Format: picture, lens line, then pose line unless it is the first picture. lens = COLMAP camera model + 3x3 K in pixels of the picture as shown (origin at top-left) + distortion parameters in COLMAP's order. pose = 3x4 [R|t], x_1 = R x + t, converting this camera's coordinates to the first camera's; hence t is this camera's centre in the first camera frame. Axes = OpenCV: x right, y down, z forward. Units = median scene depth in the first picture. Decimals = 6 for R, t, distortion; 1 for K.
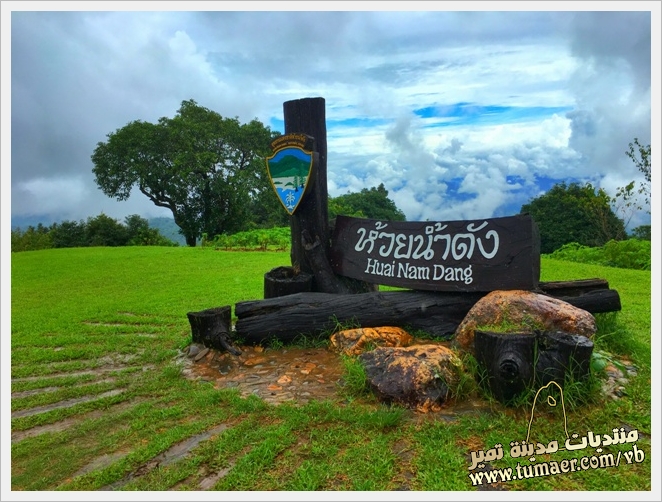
lens RADIAL K [[540.7, 0, 326.2], [0, 540.7, 249.4], [0, 0, 1]] dist [0.066156, -0.064020]
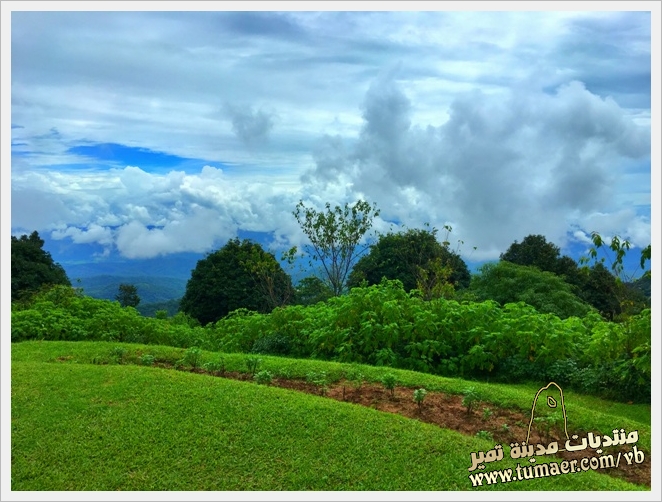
lens RADIAL K [[540.7, 0, 326.2], [0, 540.7, 236.3], [0, 0, 1]] dist [0.066156, -0.064020]
pose [[0.847790, 0.031886, 0.529373, 0.428294], [0.029072, 0.993896, -0.106426, -0.144622], [-0.529535, 0.105617, 0.841688, 0.737783]]
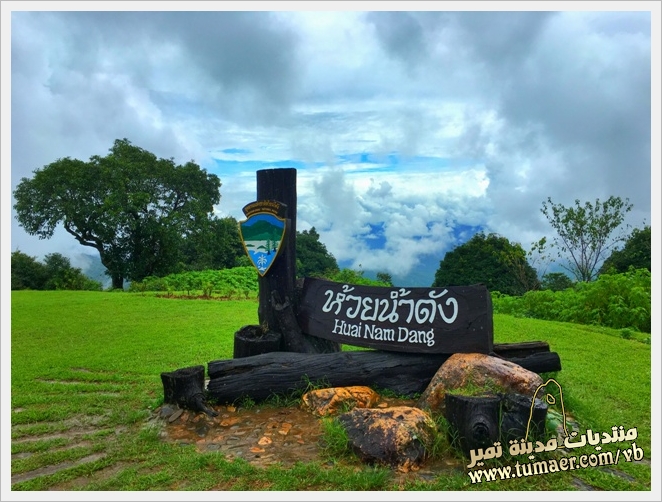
lens RADIAL K [[540.7, 0, 325.8], [0, 540.7, 251.4], [0, 0, 1]] dist [0.066156, -0.064020]
pose [[0.990909, 0.024707, 0.132245, -0.084249], [-0.015272, 0.997296, -0.071892, -0.039027], [-0.133663, 0.069219, 0.988607, -0.059508]]
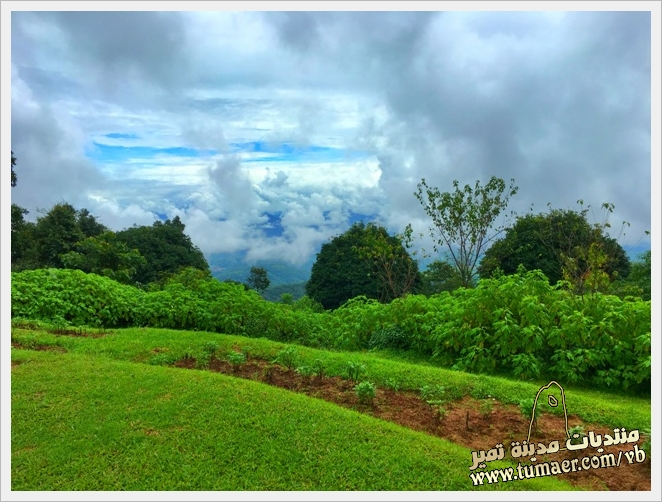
lens RADIAL K [[540.7, 0, 327.6], [0, 540.7, 230.7], [0, 0, 1]] dist [0.066156, -0.064020]
pose [[0.948430, 0.018999, 0.316415, 0.643452], [0.010406, 0.995798, -0.090983, -0.173402], [-0.316814, 0.089584, 0.944248, 1.010263]]
